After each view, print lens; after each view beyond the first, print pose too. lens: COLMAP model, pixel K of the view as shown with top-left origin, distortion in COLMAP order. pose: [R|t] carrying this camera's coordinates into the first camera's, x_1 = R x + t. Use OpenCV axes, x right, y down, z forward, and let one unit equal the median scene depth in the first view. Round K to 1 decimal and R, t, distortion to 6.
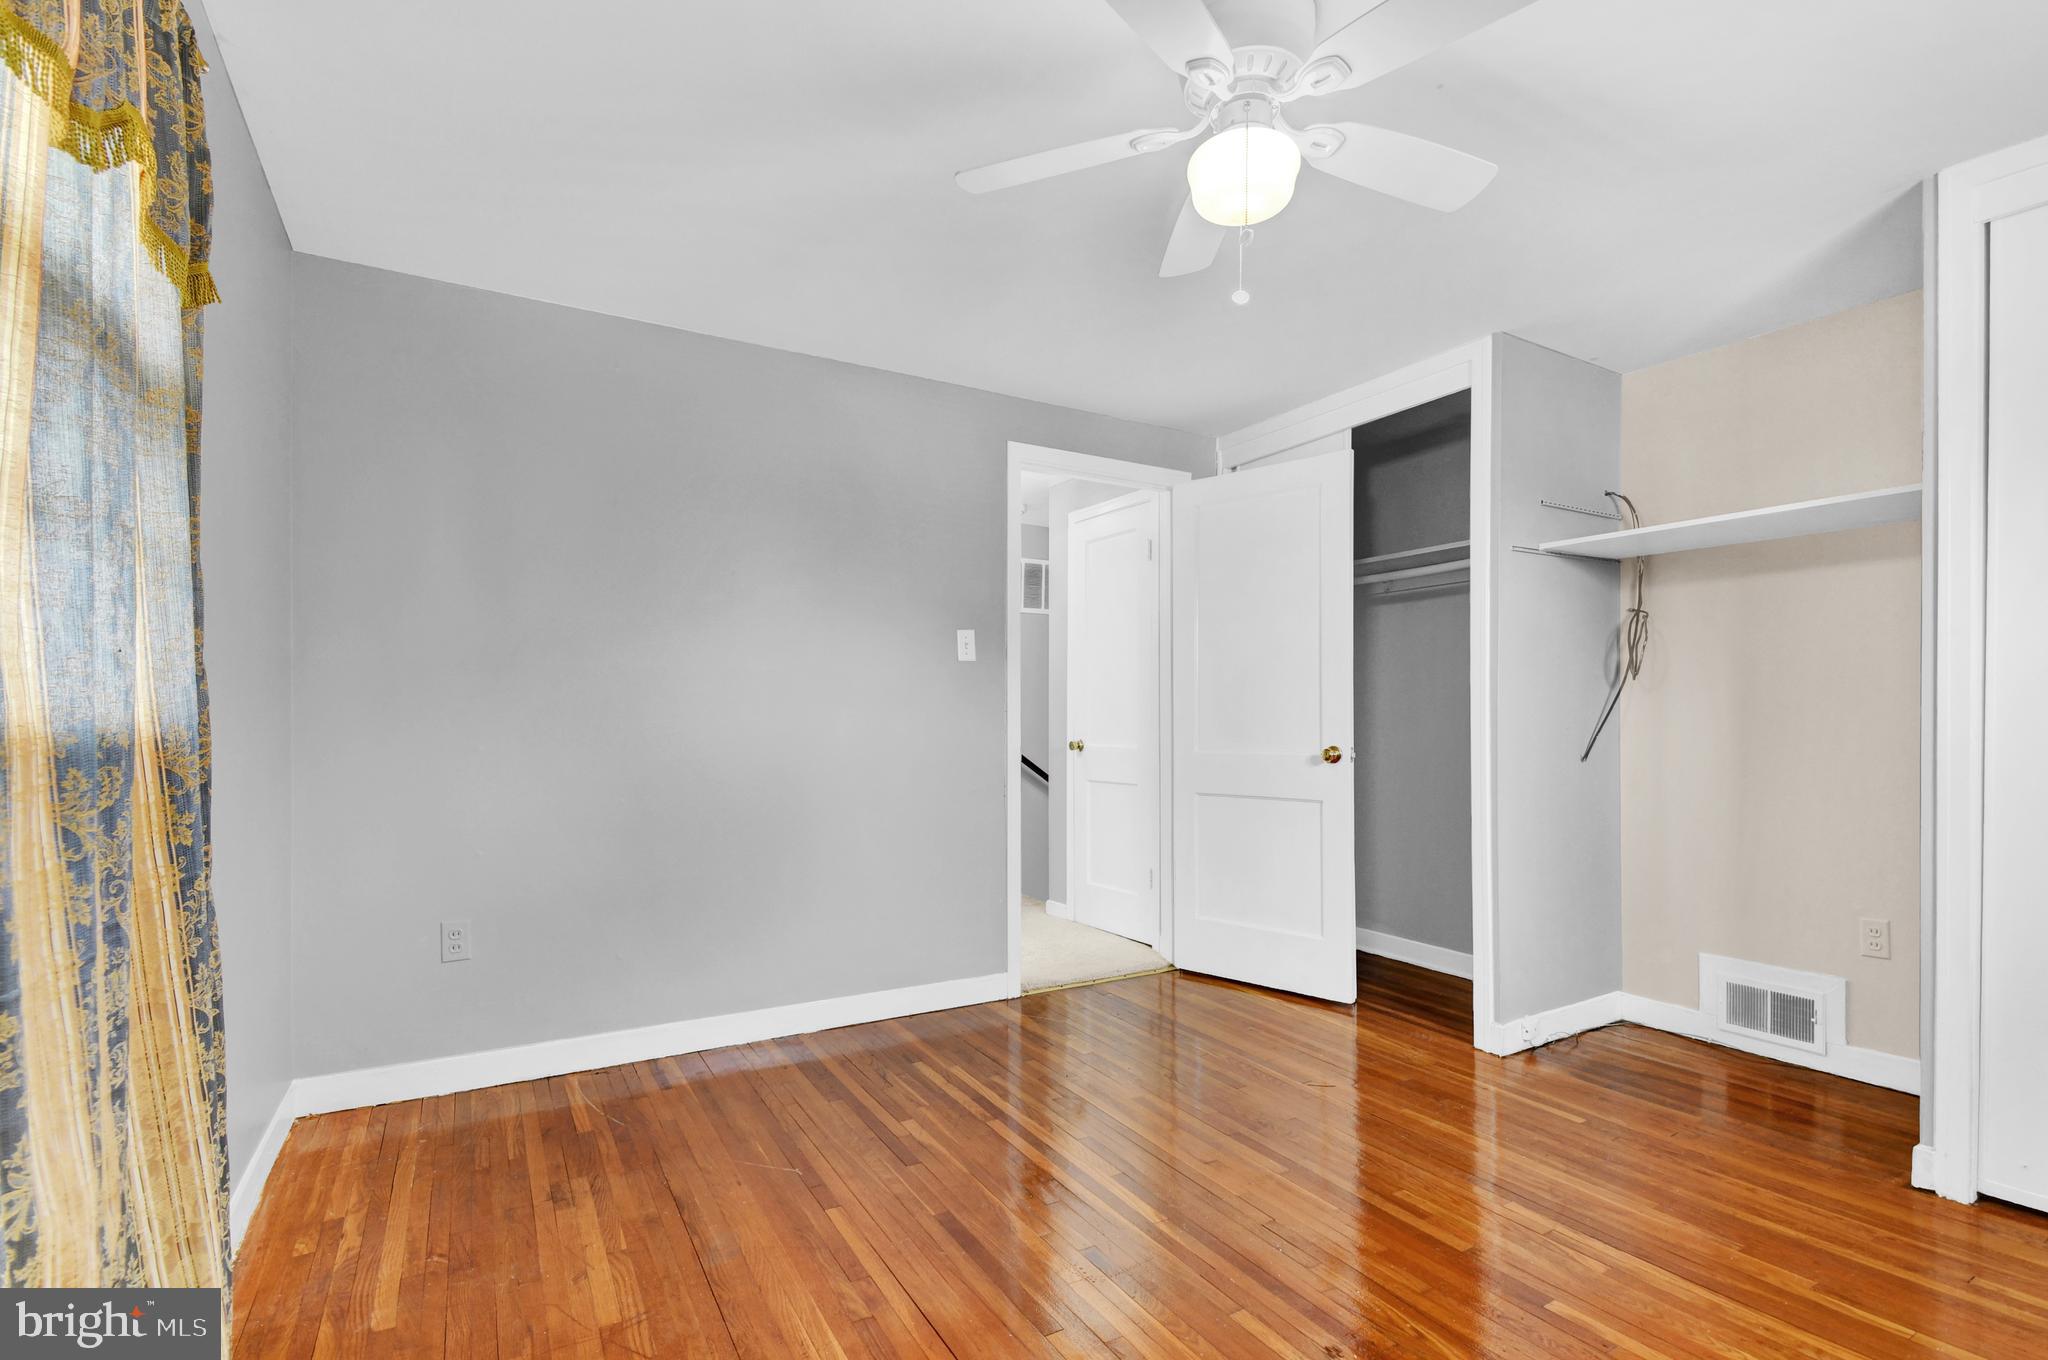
lens RADIAL K [[923.8, 0, 1043.7], [0, 923.8, 694.1], [0, 0, 1]] dist [0.021047, -0.025452]
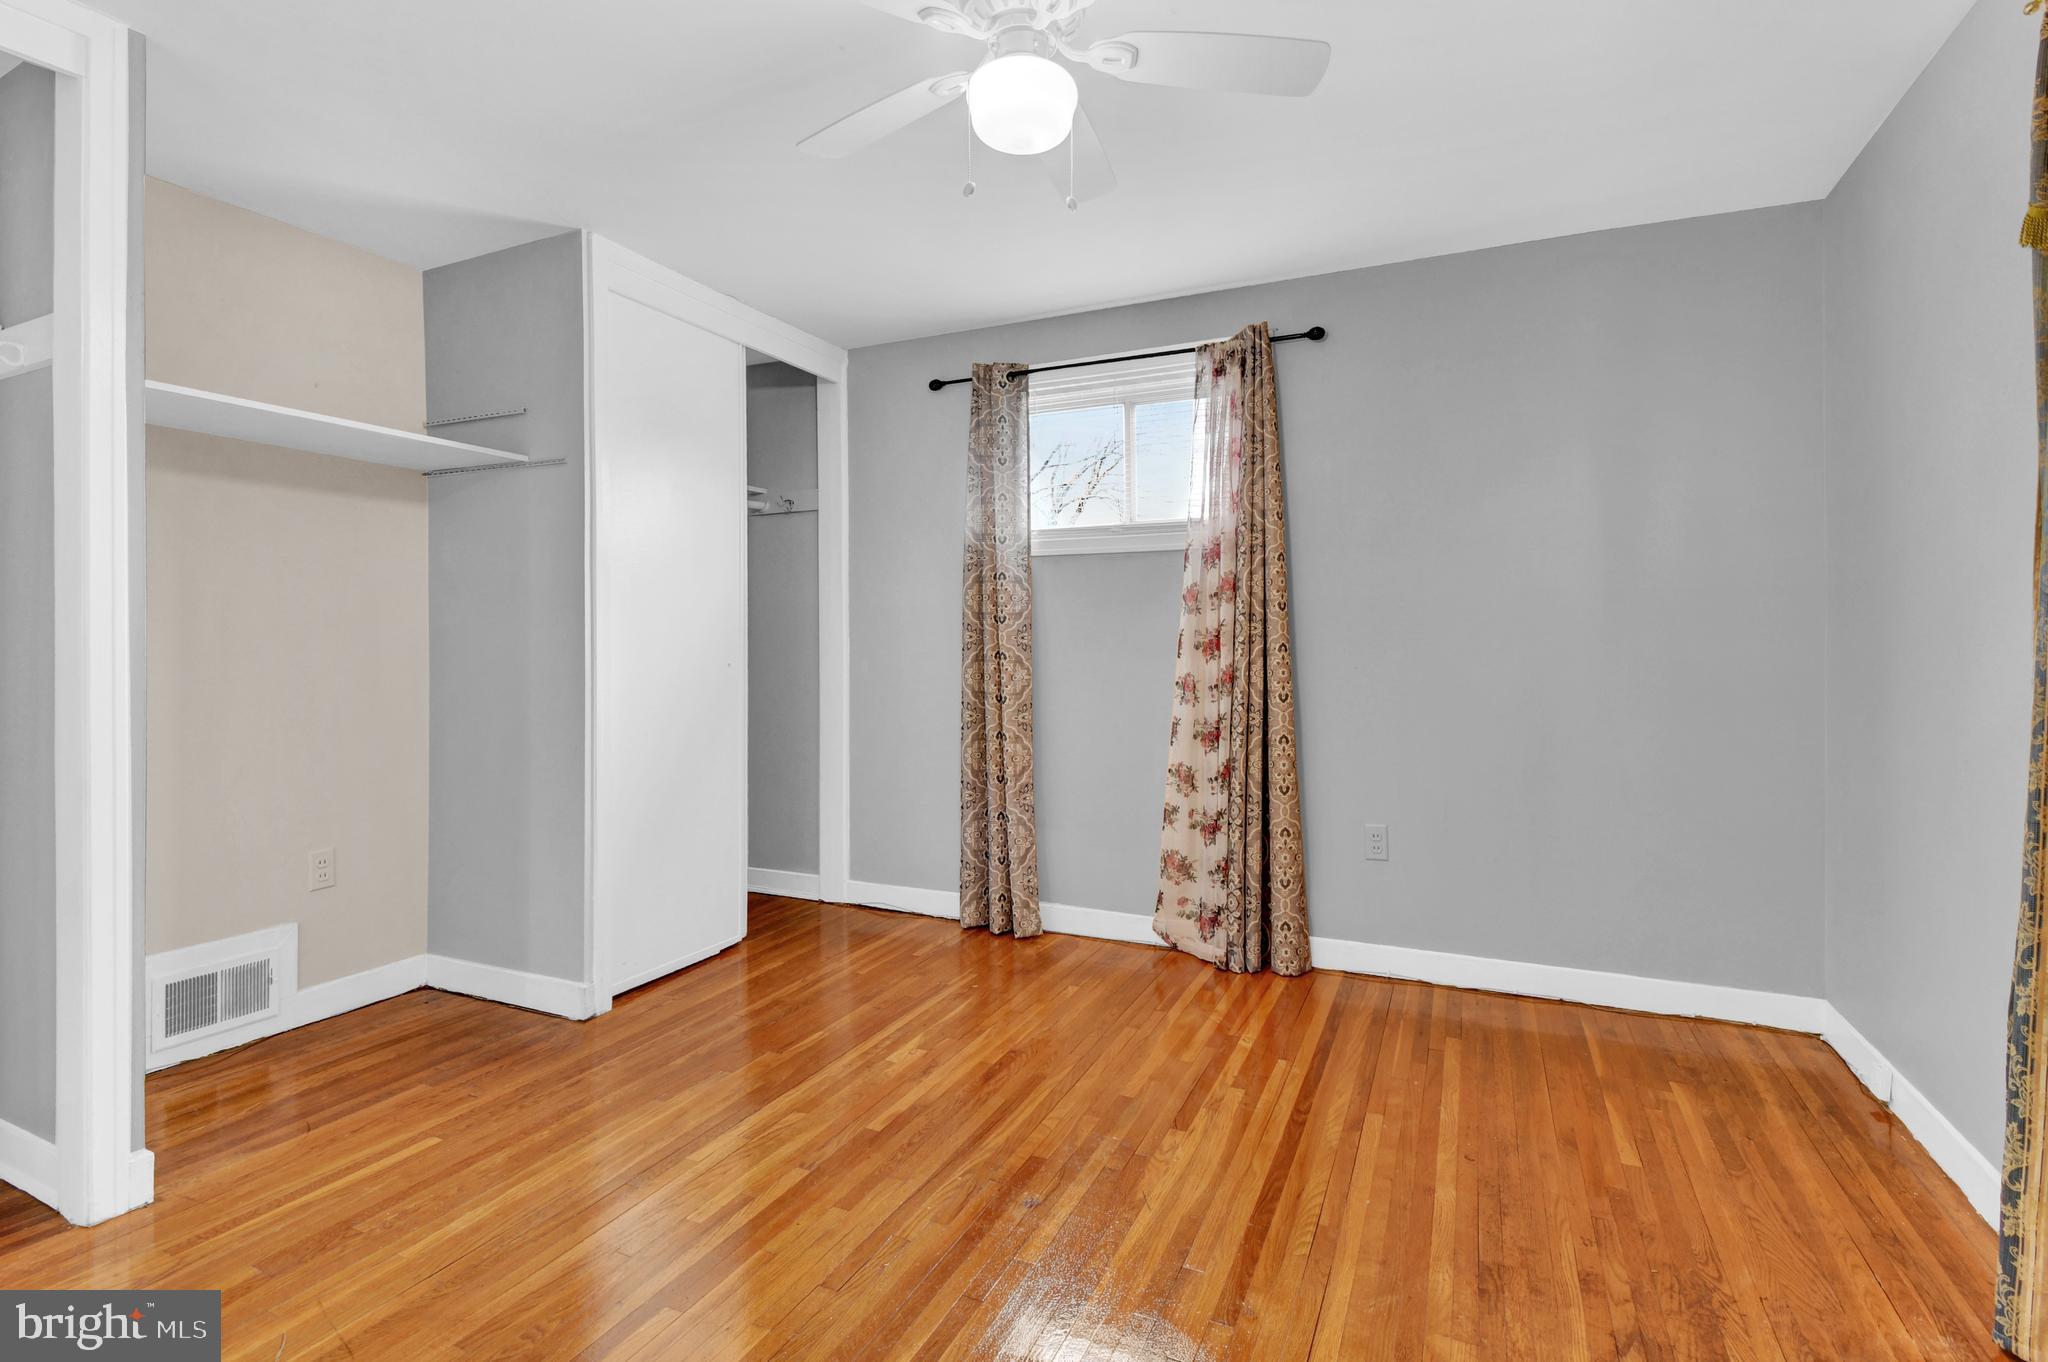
lens RADIAL K [[958.1, 0, 1022.2], [0, 958.1, 628.9], [0, 0, 1]] dist [0.025490, -0.020909]
pose [[-0.553438, 0.016413, 0.832729, -0.429190], [-0.024853, 0.999035, -0.036208, 0.025354], [-0.832519, -0.040734, -0.552496, 1.058030]]
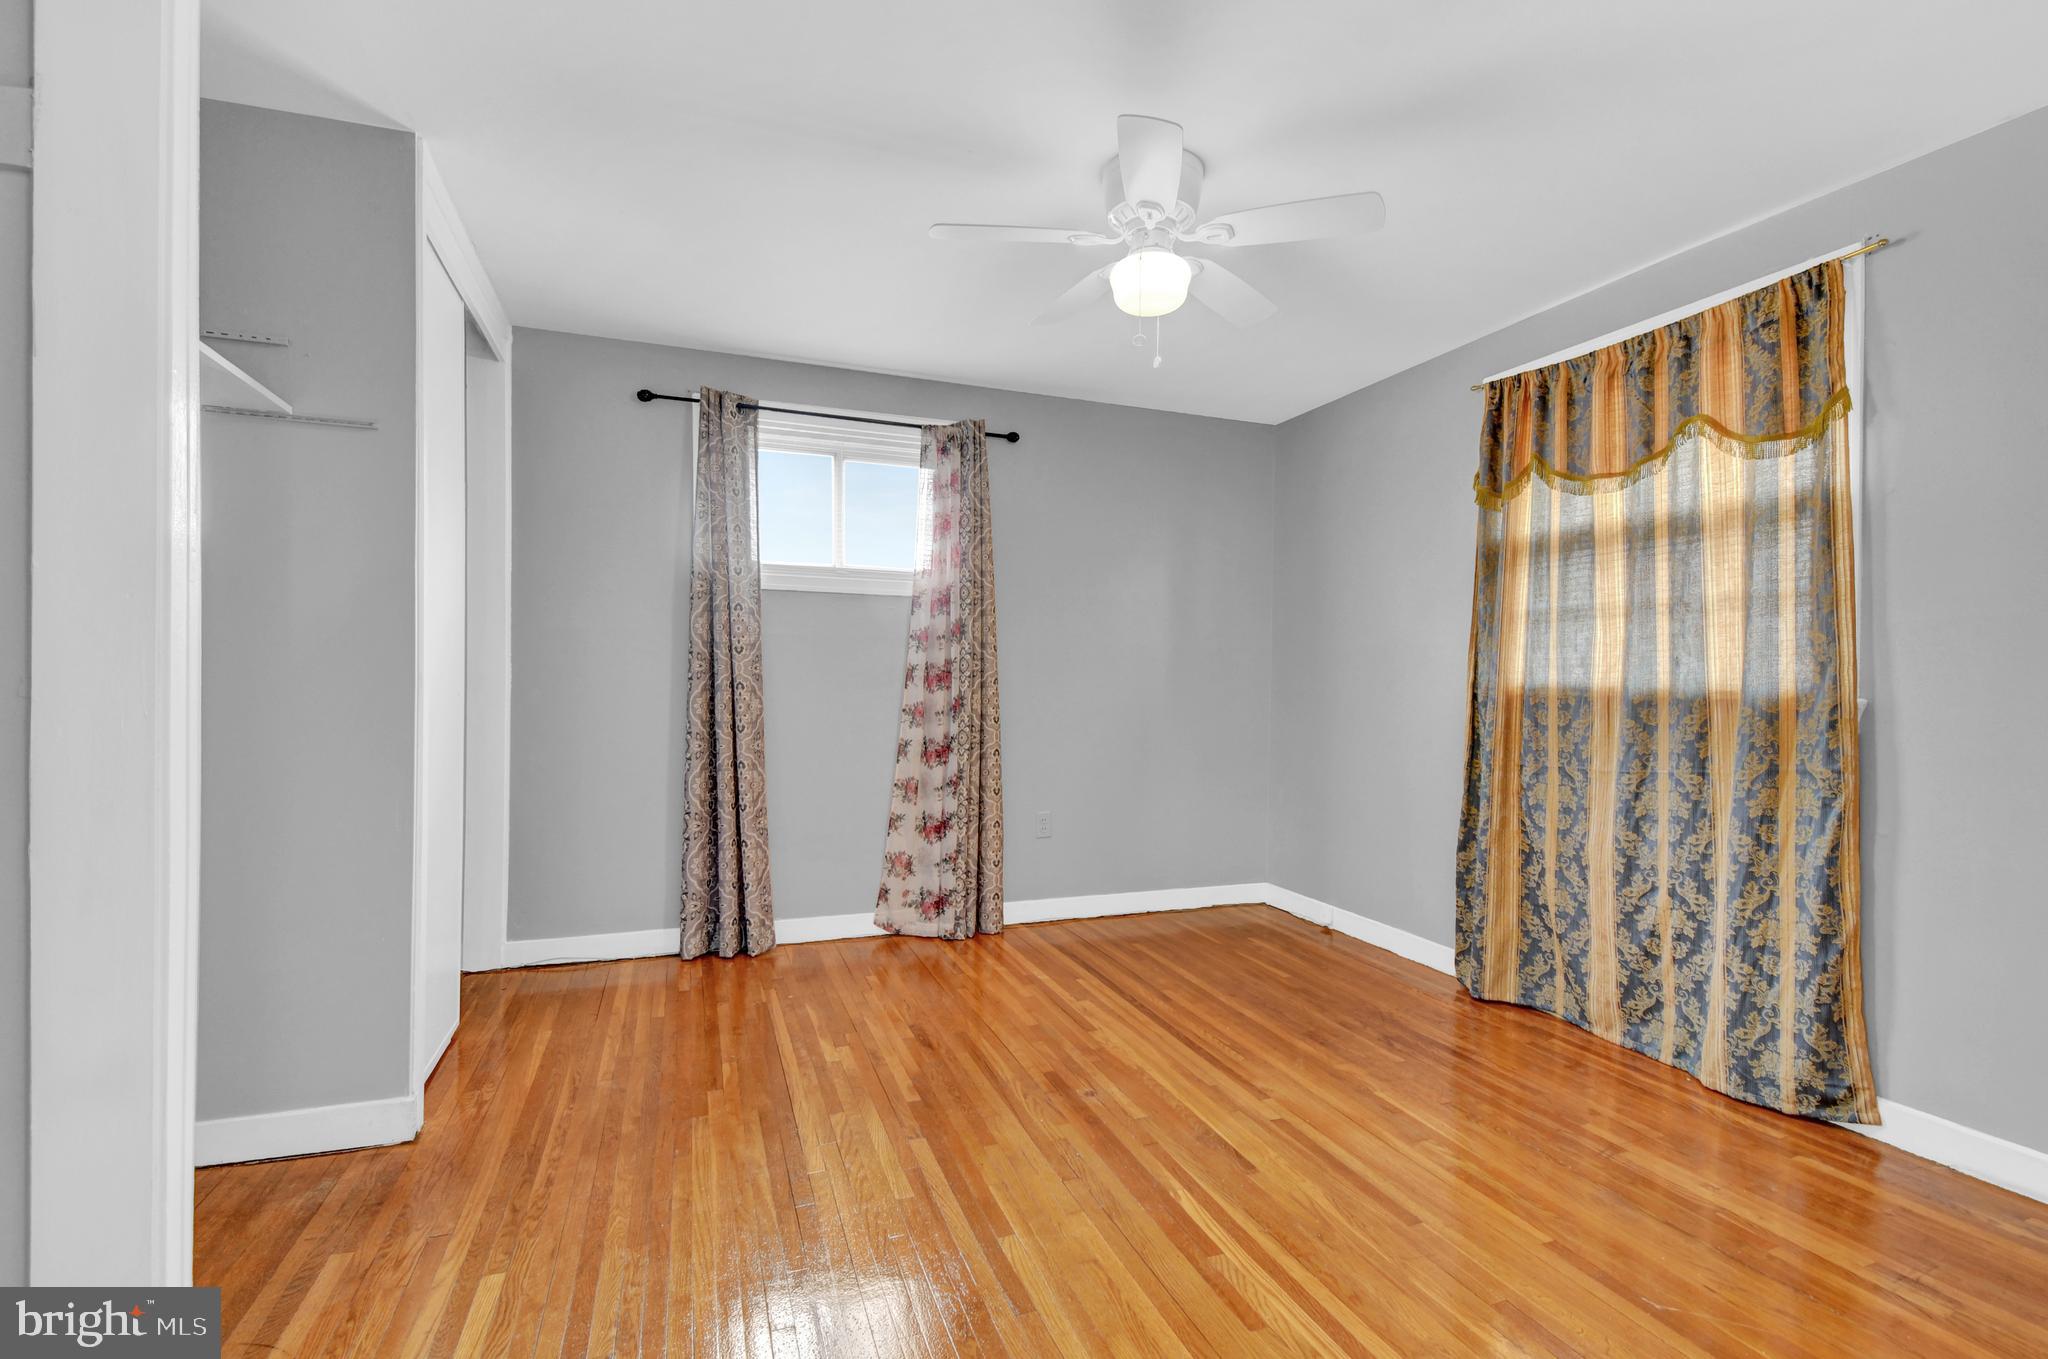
lens RADIAL K [[923.8, 0, 1043.7], [0, 923.8, 693.6], [0, 0, 1]] dist [0.021047, -0.025452]
pose [[-0.982296, -0.015879, 0.186659, 0.069830], [-0.019180, 0.999690, -0.015895, 0.040630], [-0.186349, -0.019194, -0.982296, 1.590874]]
